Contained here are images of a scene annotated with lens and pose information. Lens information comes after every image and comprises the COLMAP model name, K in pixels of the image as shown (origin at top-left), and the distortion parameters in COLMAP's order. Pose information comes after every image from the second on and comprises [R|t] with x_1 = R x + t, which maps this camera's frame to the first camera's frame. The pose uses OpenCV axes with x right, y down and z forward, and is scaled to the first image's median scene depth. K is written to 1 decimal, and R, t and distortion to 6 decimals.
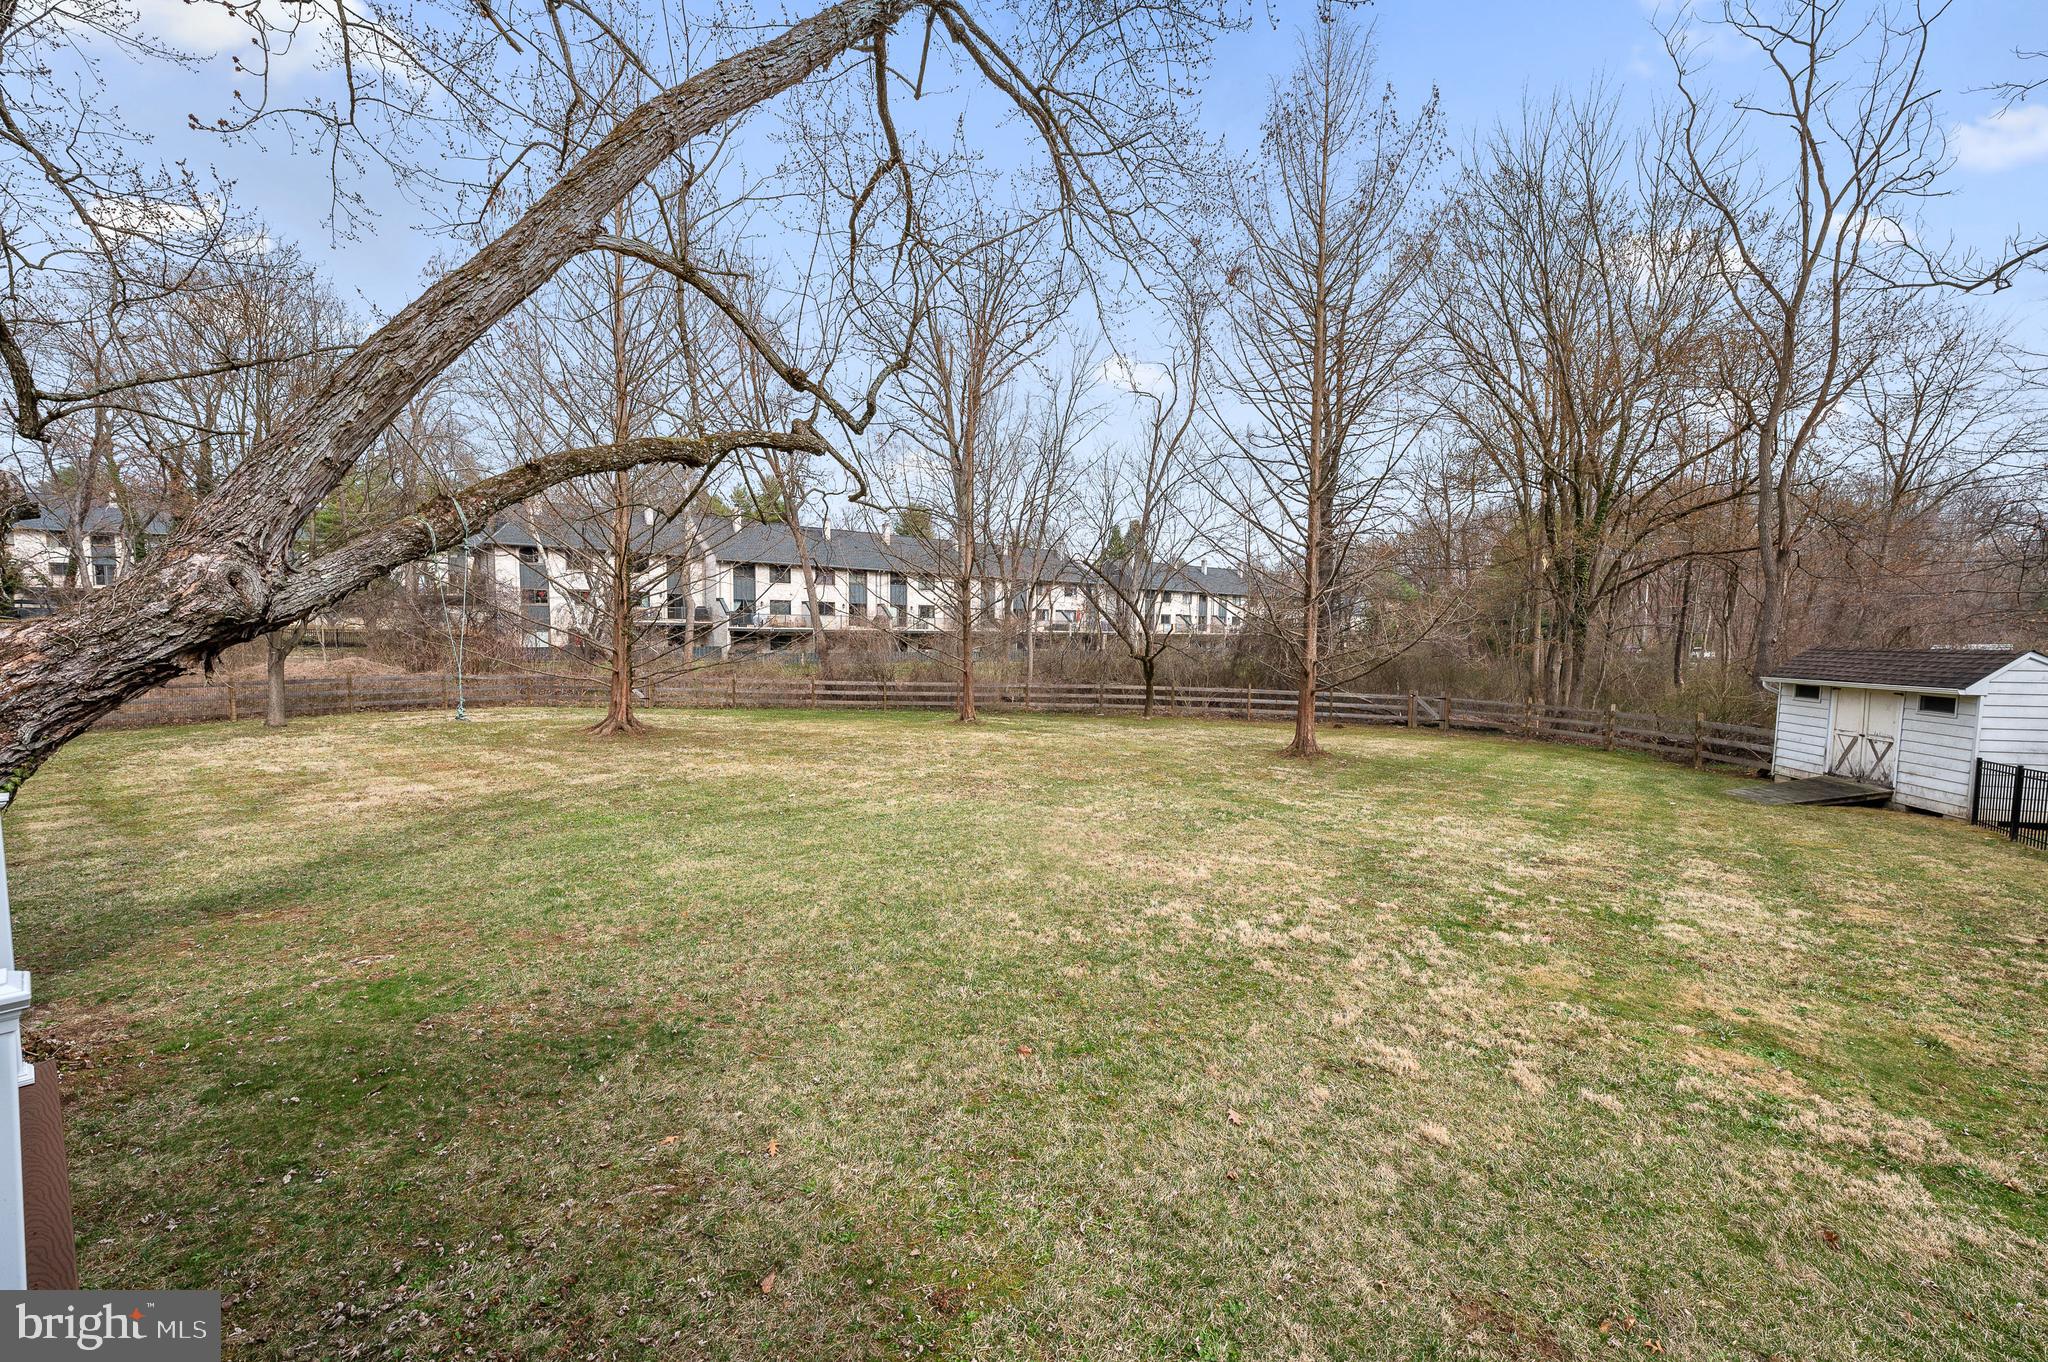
lens RADIAL K [[813.4, 0, 1024.7], [0, 813.4, 691.6], [0, 0, 1]] dist [-0.001955, -0.000182]
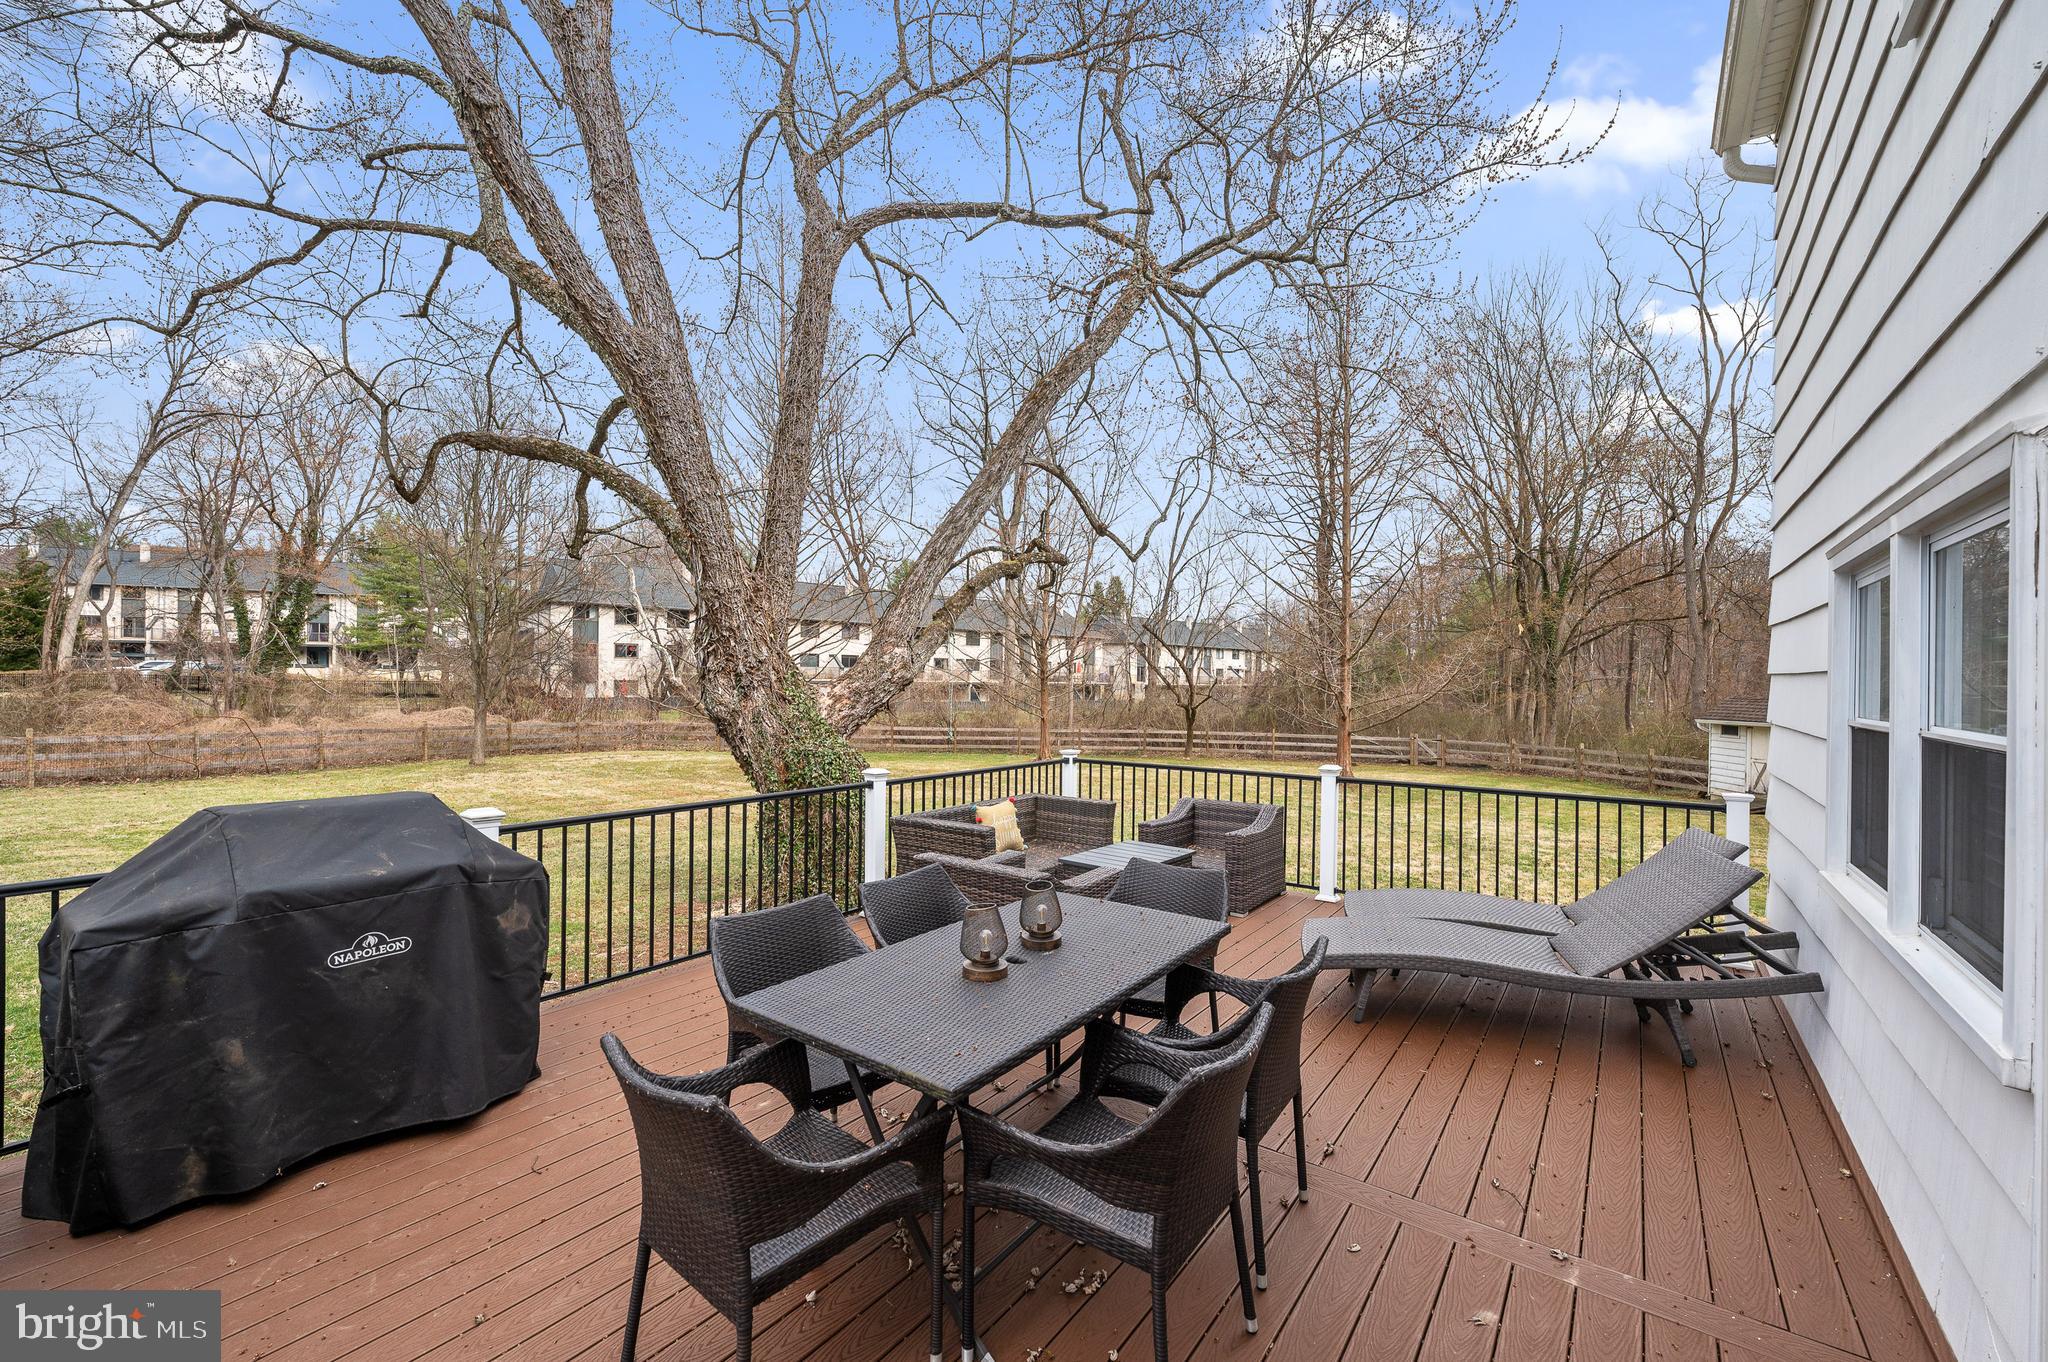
lens RADIAL K [[816.7, 0, 1024.0], [0, 816.7, 681.0], [0, 0, 1]] dist [0.000645, 0.000097]
pose [[0.998920, 0.000680, 0.046465, -0.168723], [0.002779, 0.997229, -0.074334, 0.010743], [-0.046387, 0.074383, 0.996150, -0.190968]]
